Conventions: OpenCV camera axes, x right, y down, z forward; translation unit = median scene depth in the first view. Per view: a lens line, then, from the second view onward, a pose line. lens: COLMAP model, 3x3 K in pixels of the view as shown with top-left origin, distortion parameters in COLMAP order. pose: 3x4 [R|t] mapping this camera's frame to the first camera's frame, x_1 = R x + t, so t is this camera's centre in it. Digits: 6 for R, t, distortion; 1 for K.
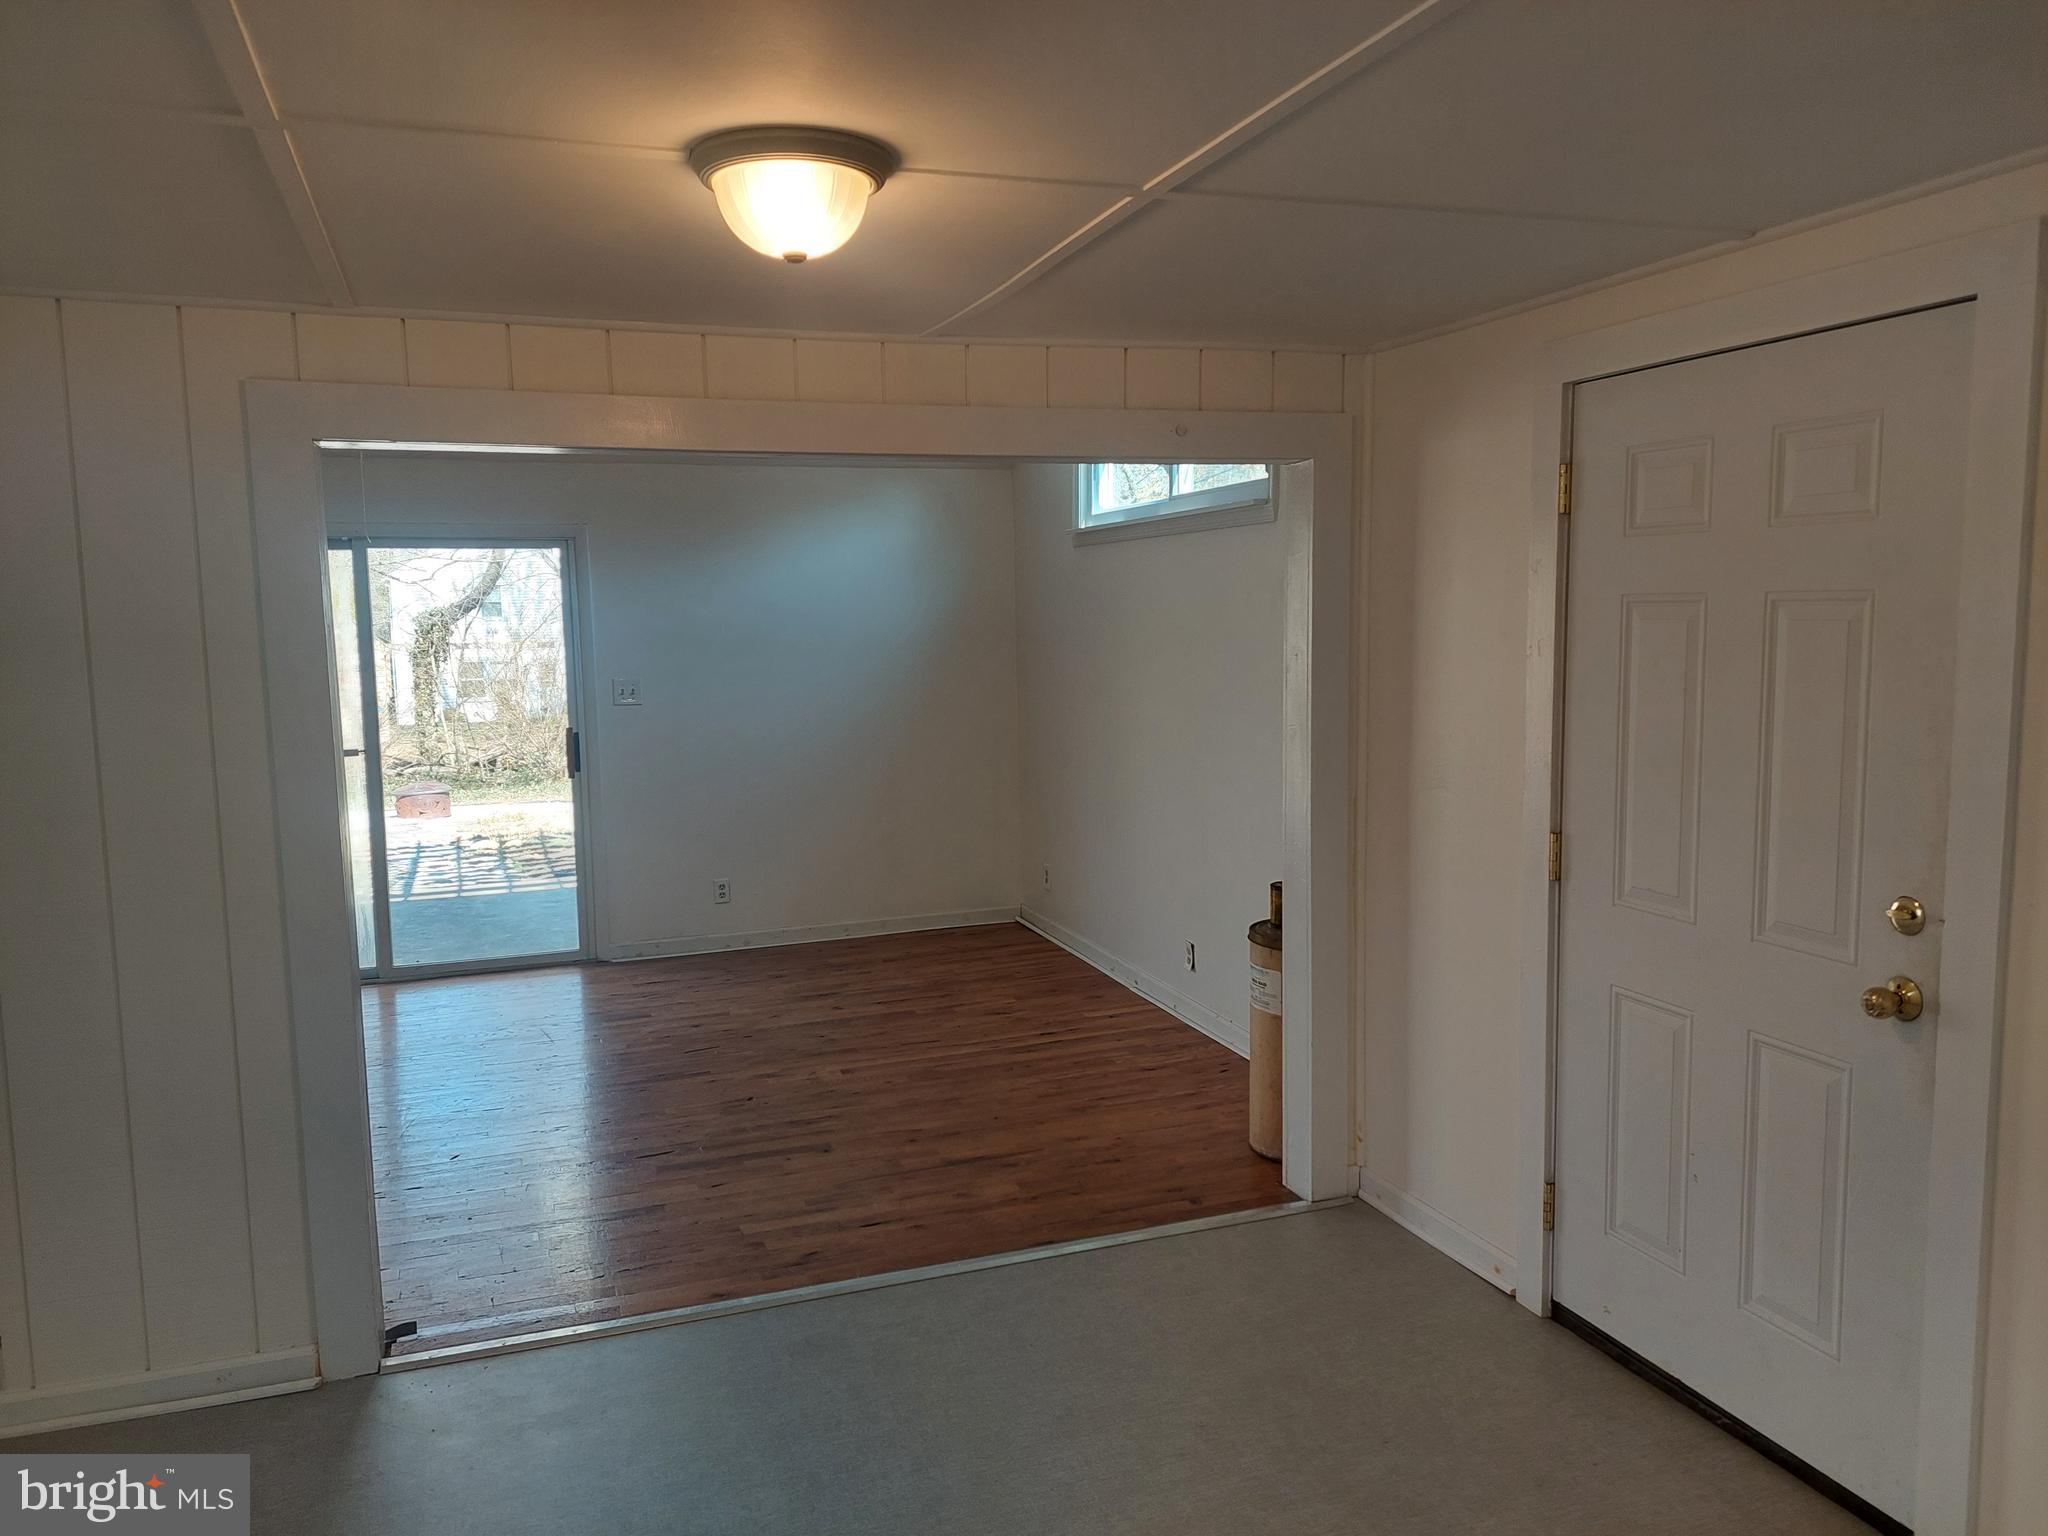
lens RADIAL K [[1471.3, 0, 977.4], [0, 1471.3, 770.6], [0, 0, 1]] dist [0.065410, -0.002149]
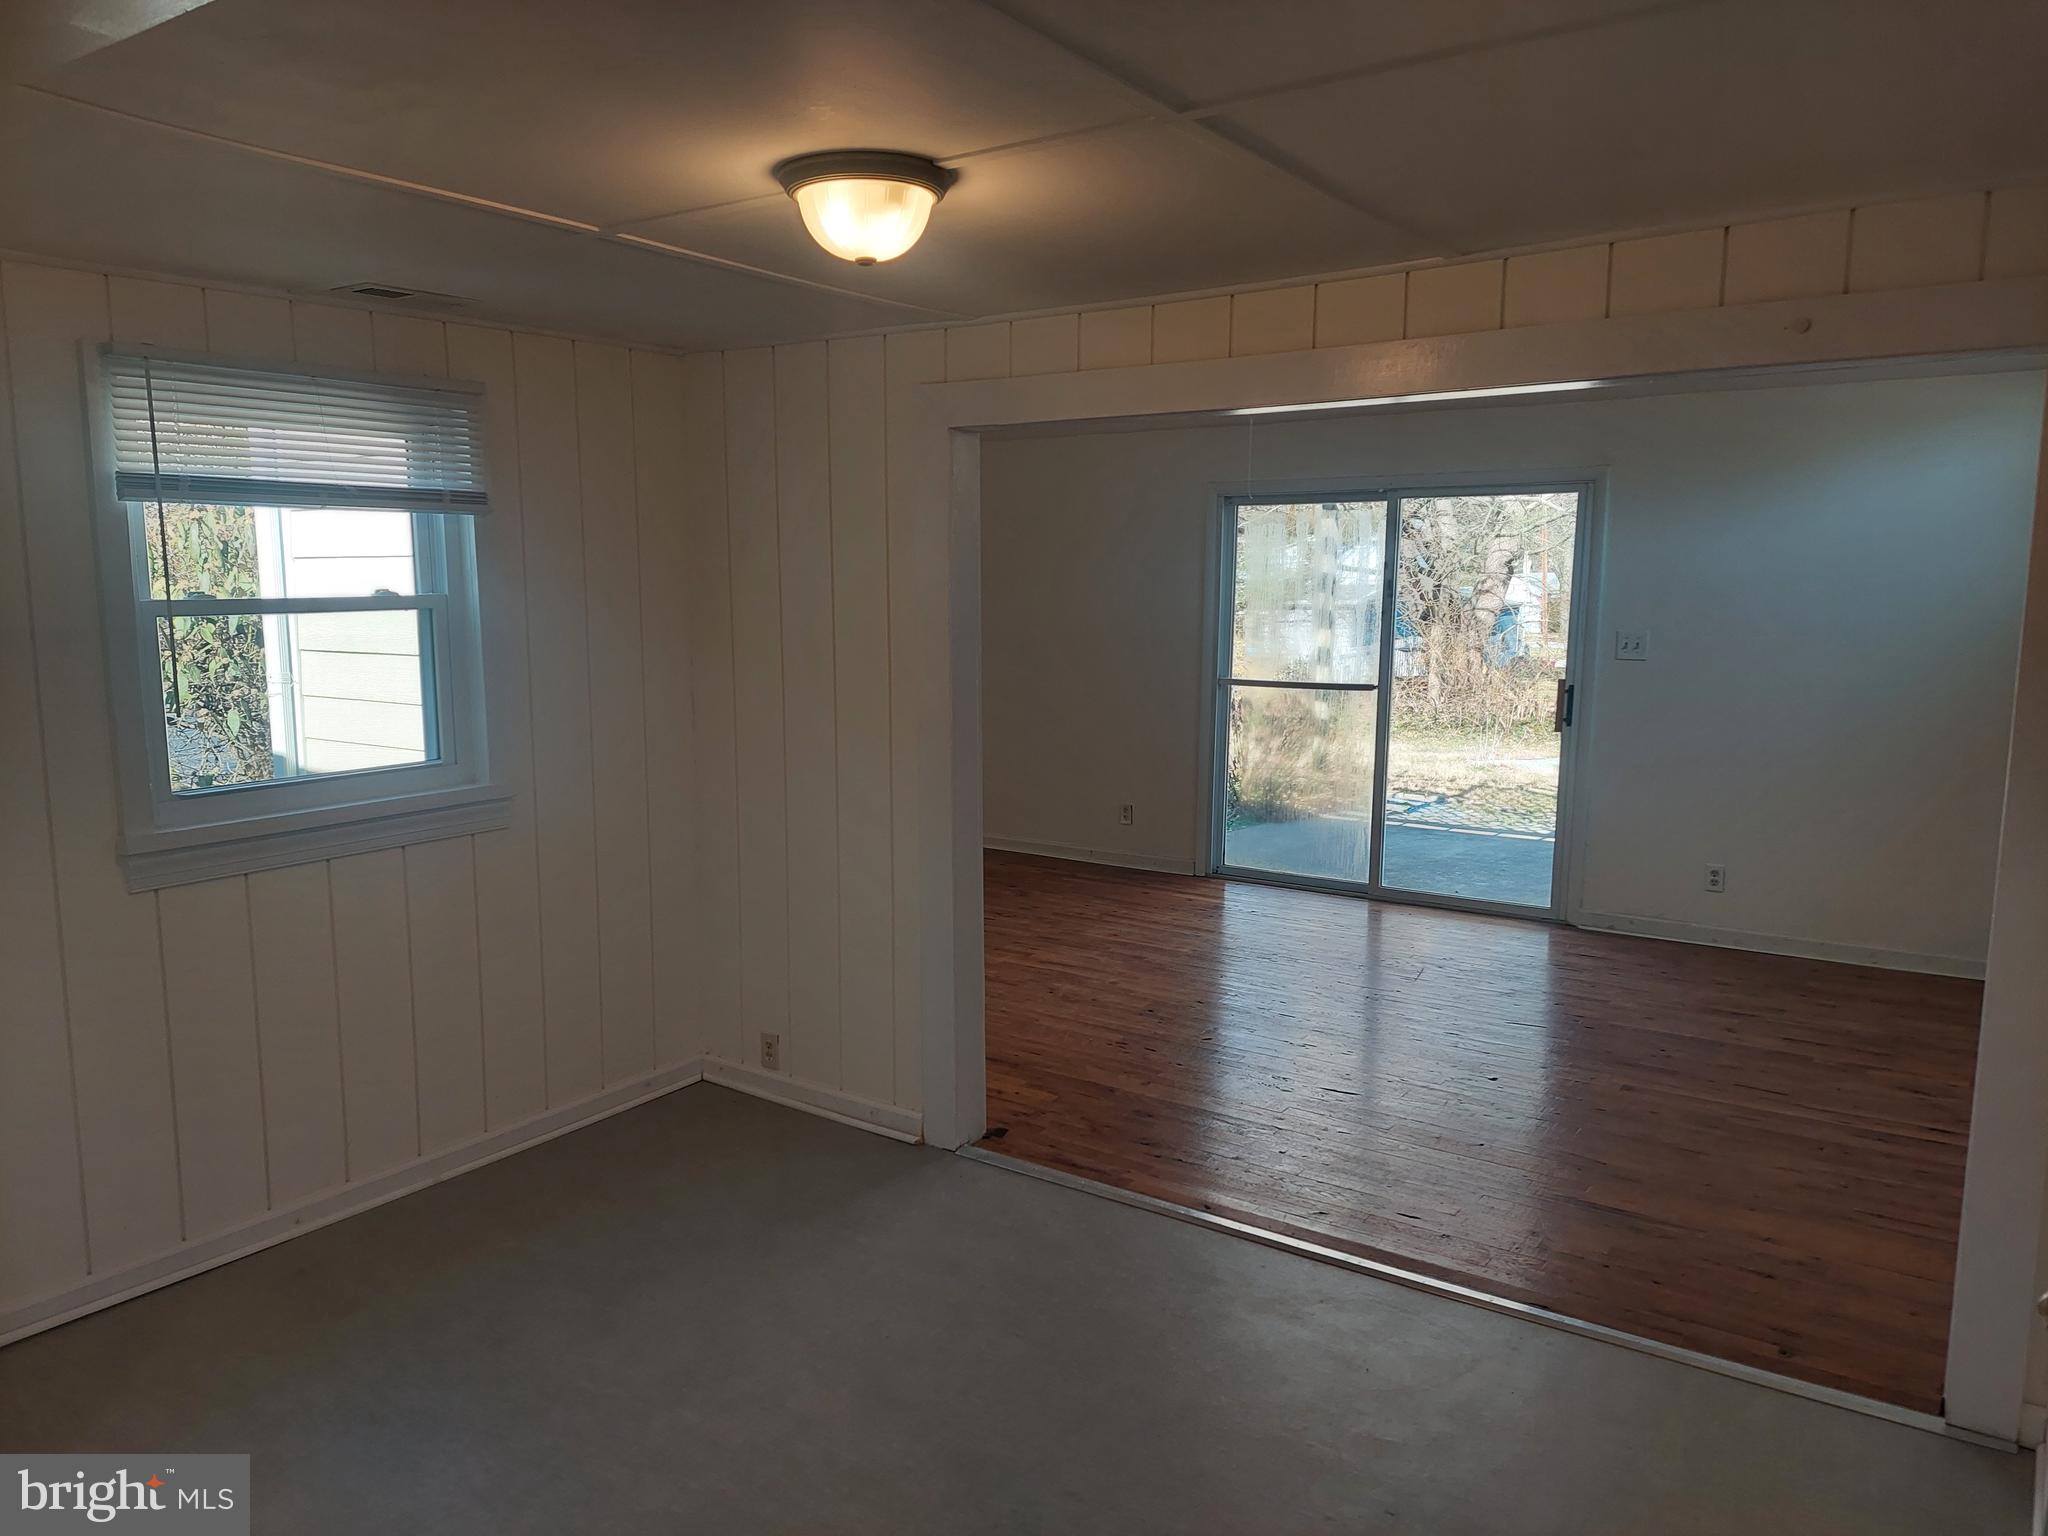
lens RADIAL K [[1474.6, 0, 1024.0], [0, 1474.6, 768.0], [0, 0, 1]] dist [0.208079, -0.243966]
pose [[0.610840, 0.128235, -0.781301, 0.377565], [-0.099949, 0.991392, 0.084574, -0.026160], [0.785420, 0.026429, 0.618398, 0.153253]]
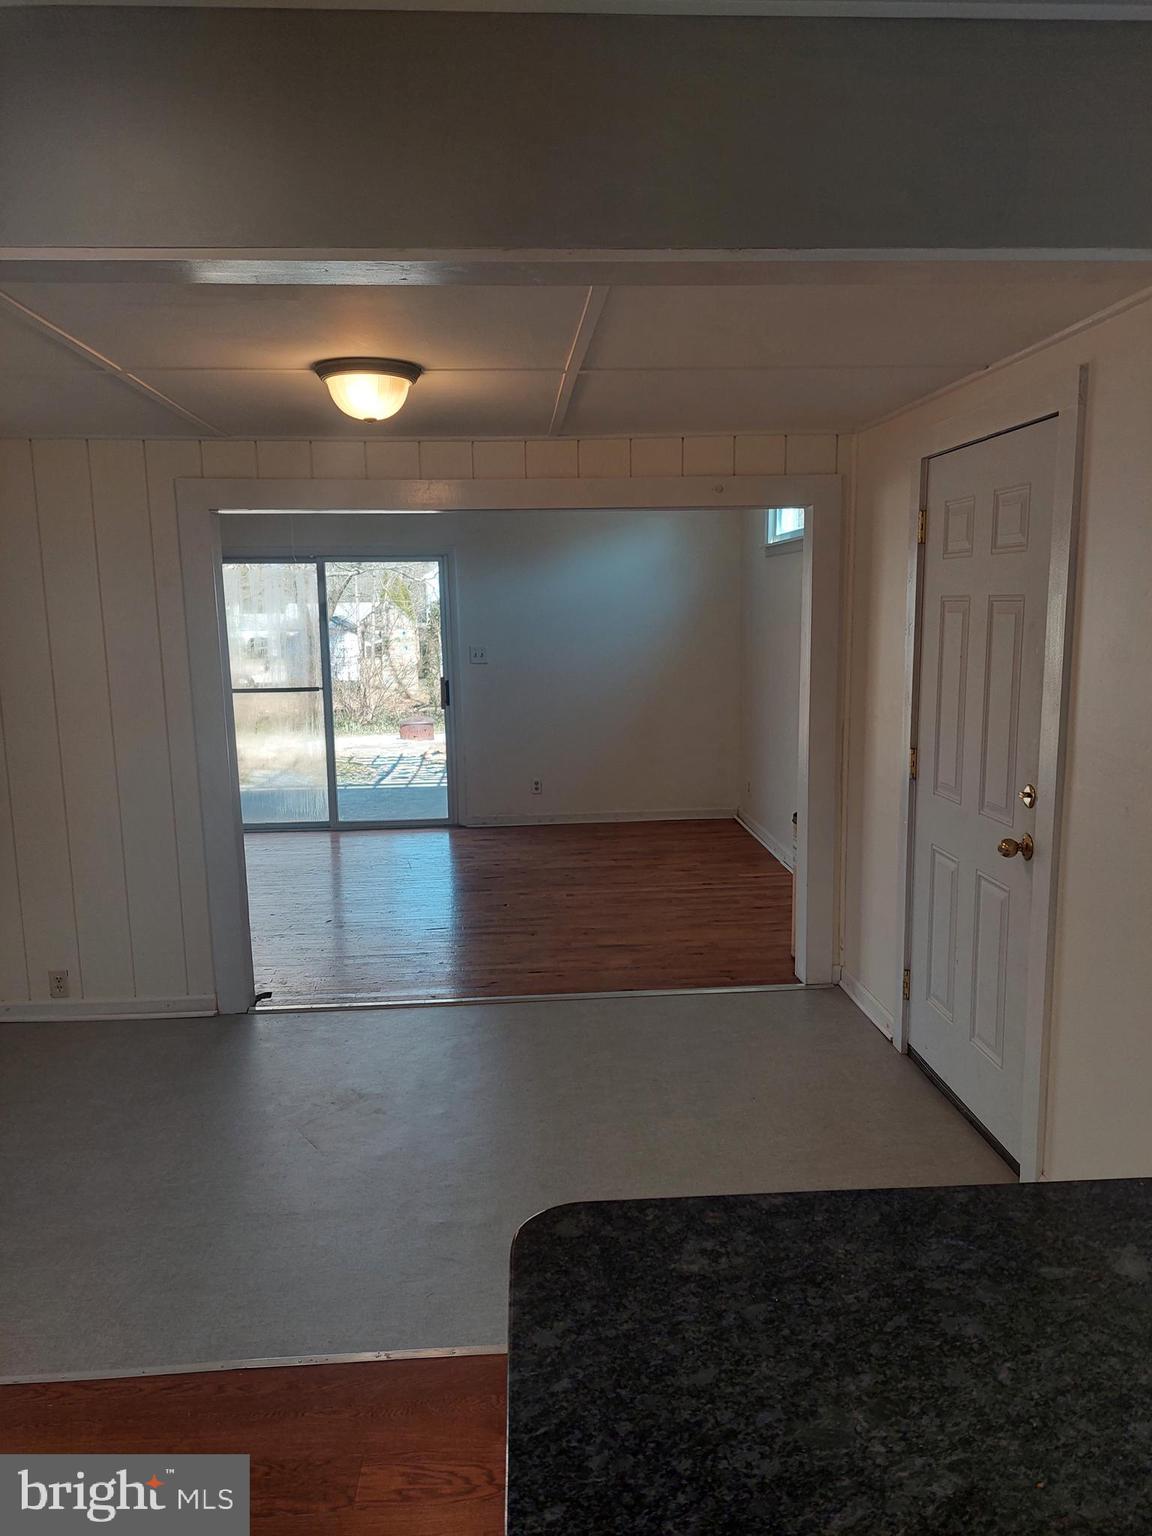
lens RADIAL K [[1106.0, 0, 566.9], [0, 1106.0, 789.3], [0, 0, 1]] dist [0.208079, -0.243966]
pose [[0.965659, 0.046695, -0.255583, 0.210742], [-0.030891, 0.997374, 0.065505, 0.011072], [0.257971, -0.055360, 0.964565, -0.152891]]
